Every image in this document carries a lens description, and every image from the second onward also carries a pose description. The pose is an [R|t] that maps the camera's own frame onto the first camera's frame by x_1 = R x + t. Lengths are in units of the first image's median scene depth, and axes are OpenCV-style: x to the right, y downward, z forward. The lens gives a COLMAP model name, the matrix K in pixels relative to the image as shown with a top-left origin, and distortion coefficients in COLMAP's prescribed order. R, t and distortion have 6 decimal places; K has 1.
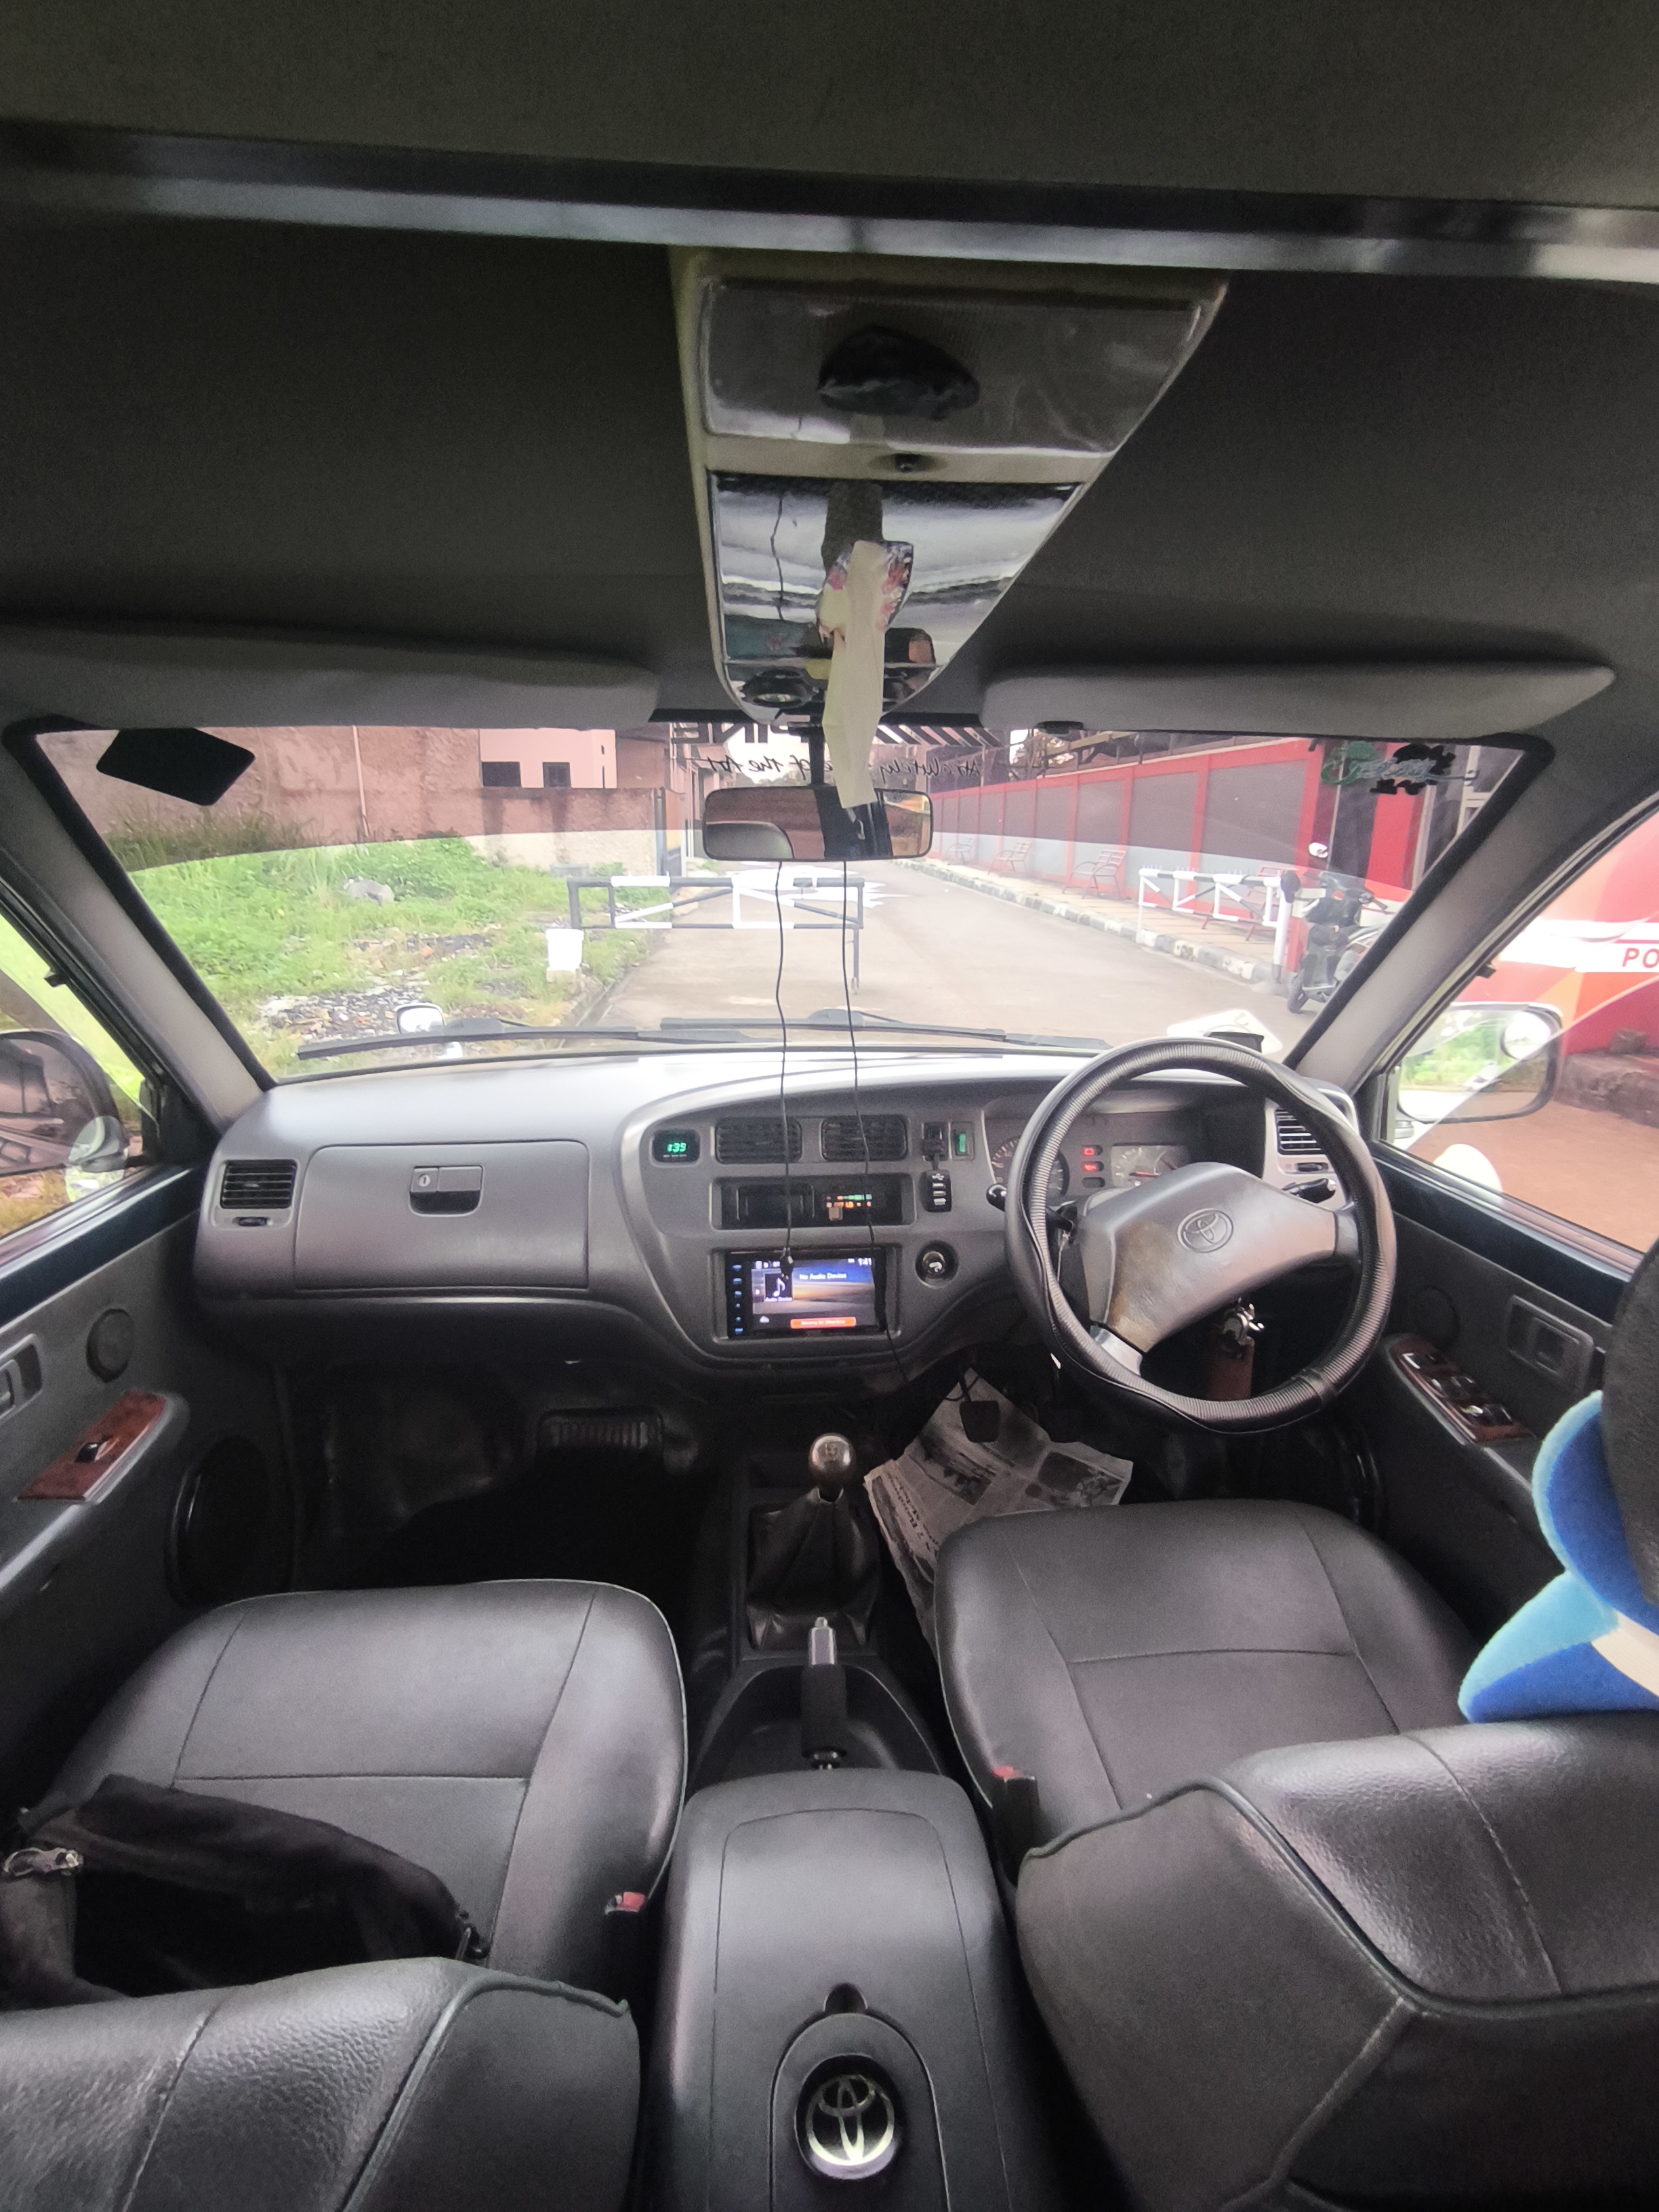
lens RADIAL K [[1034.4, 0, 829.5], [0, 1034.4, 1106.0], [0, 0, 1]] dist [-0.004051, -0.000387]
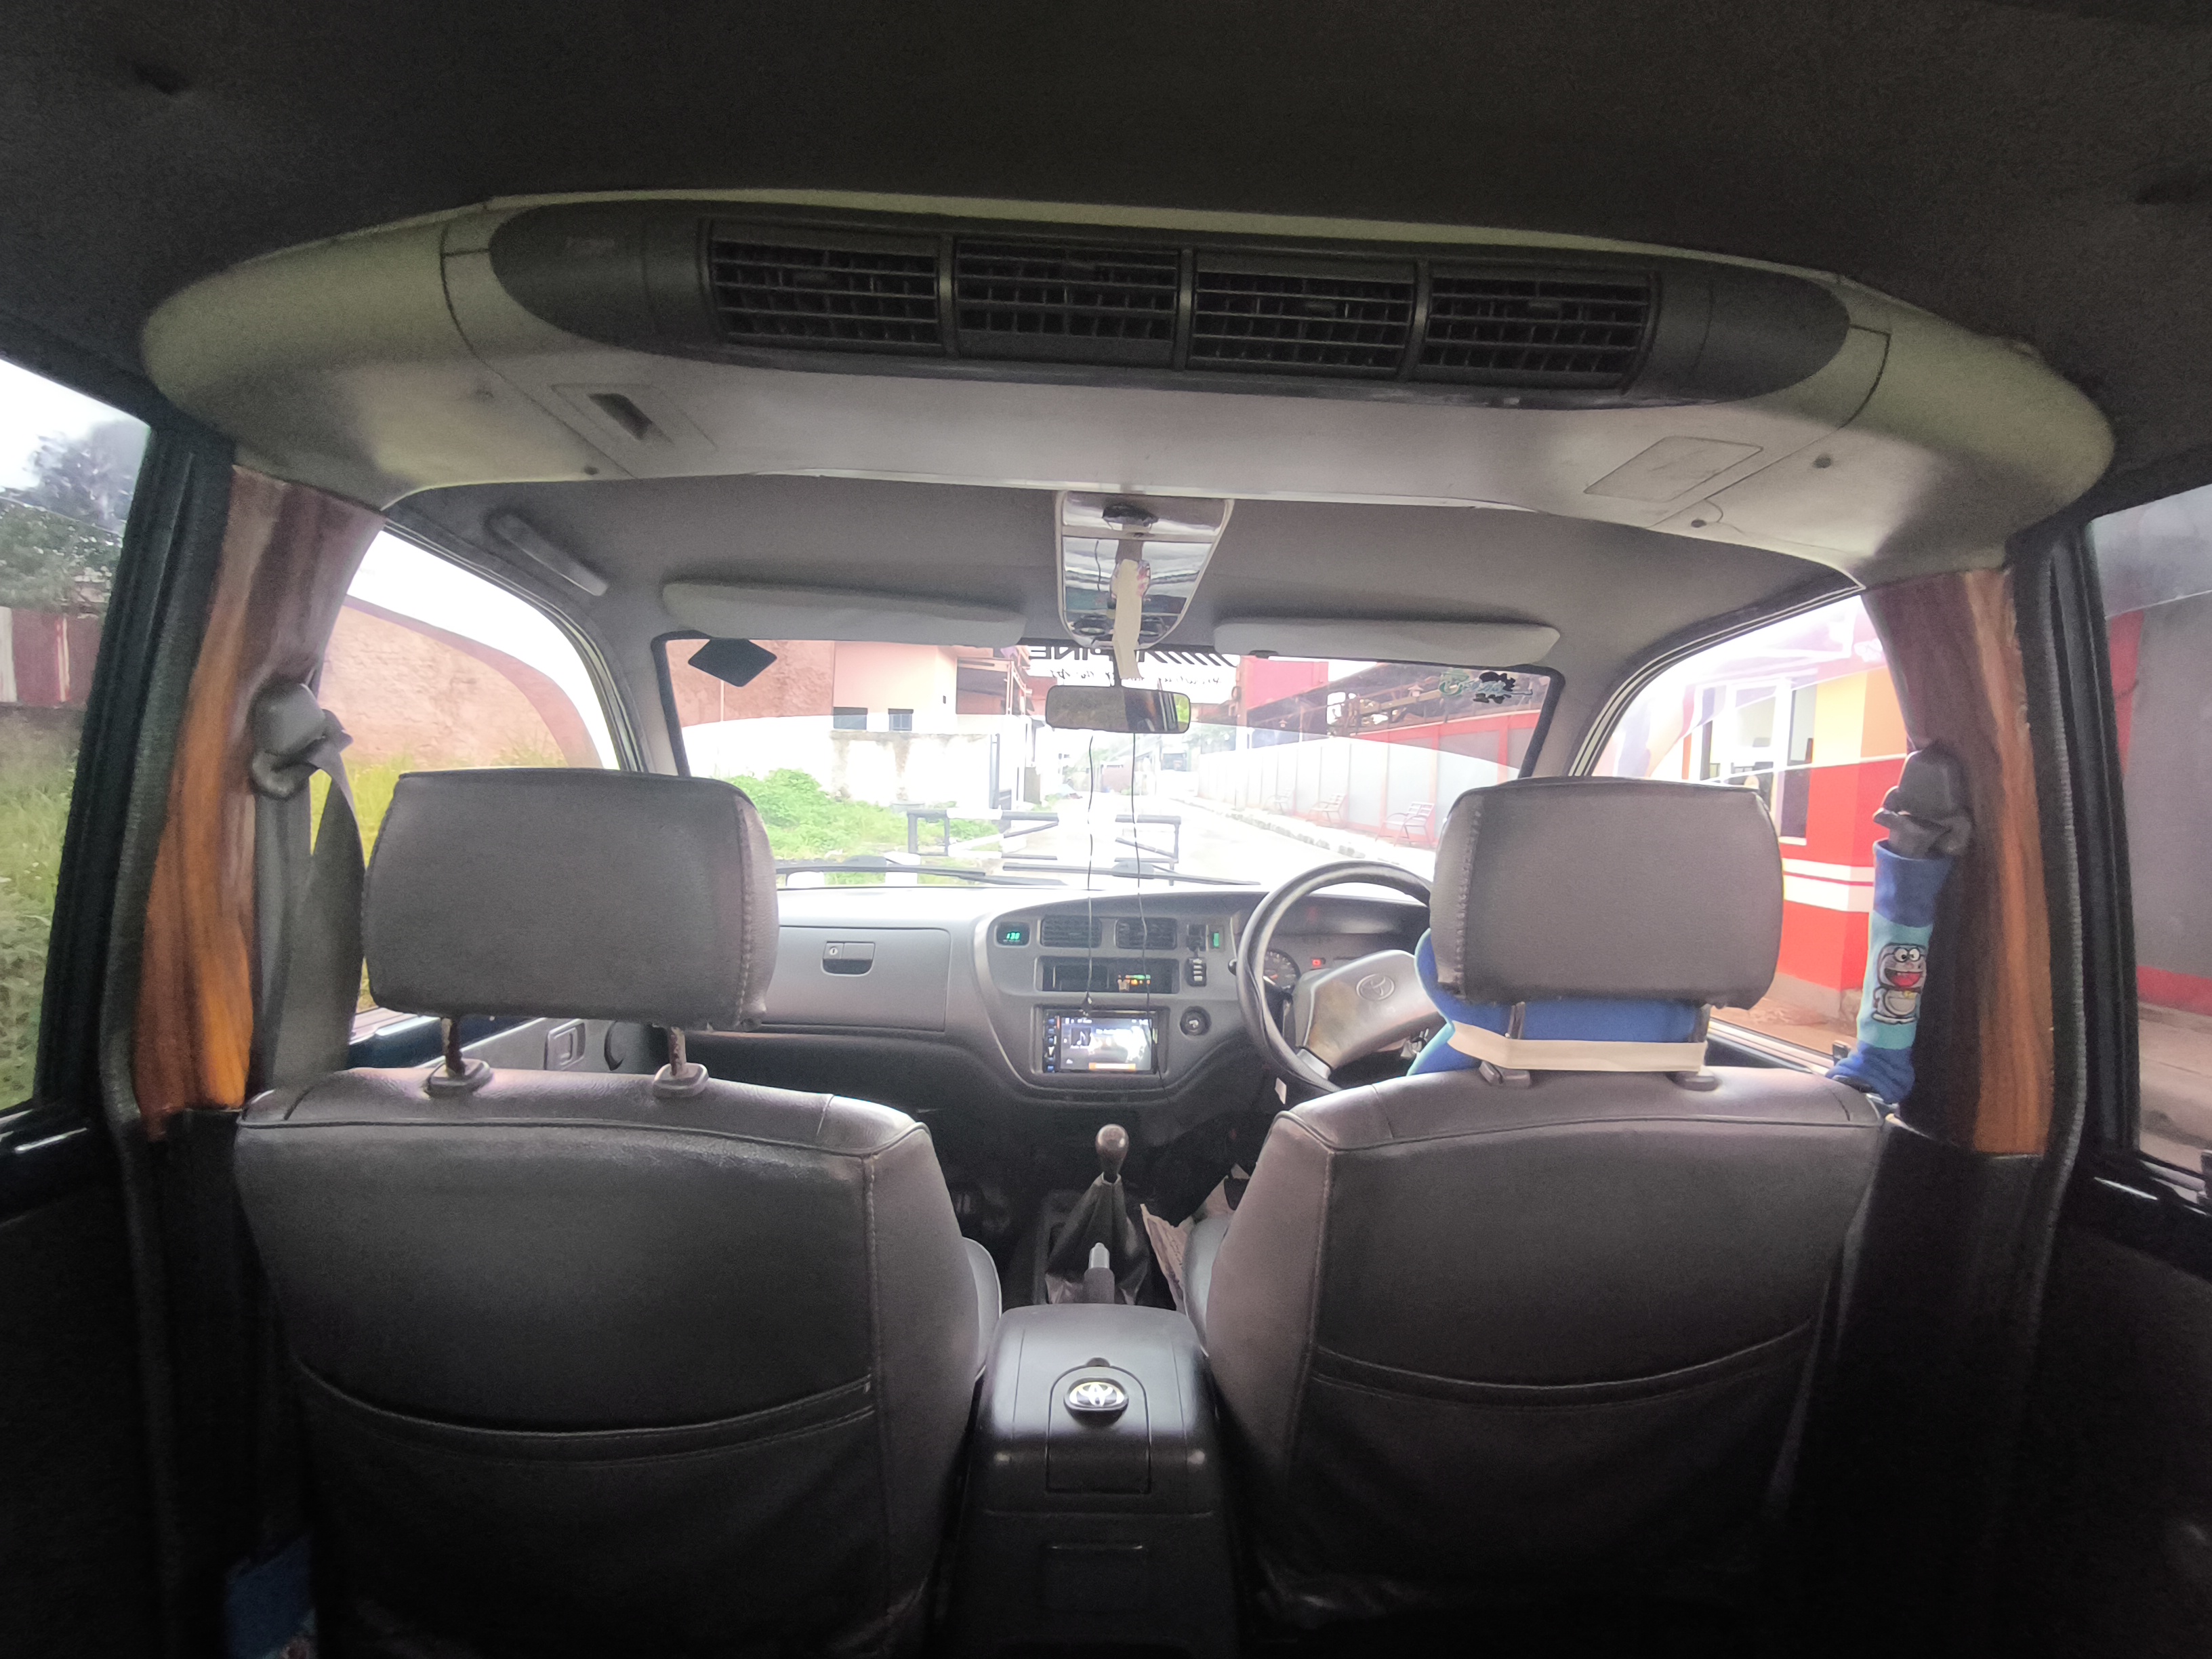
lens RADIAL K [[1034.4, 0, 1123.0], [0, 1034.4, 830.1], [0, 0, 1]] dist [-0.004051, -0.000387]
pose [[0.999080, 0.030186, -0.030472, 0.041193], [-0.035965, 0.976676, -0.211687, 0.196006], [0.023372, 0.212588, 0.976862, -0.413821]]
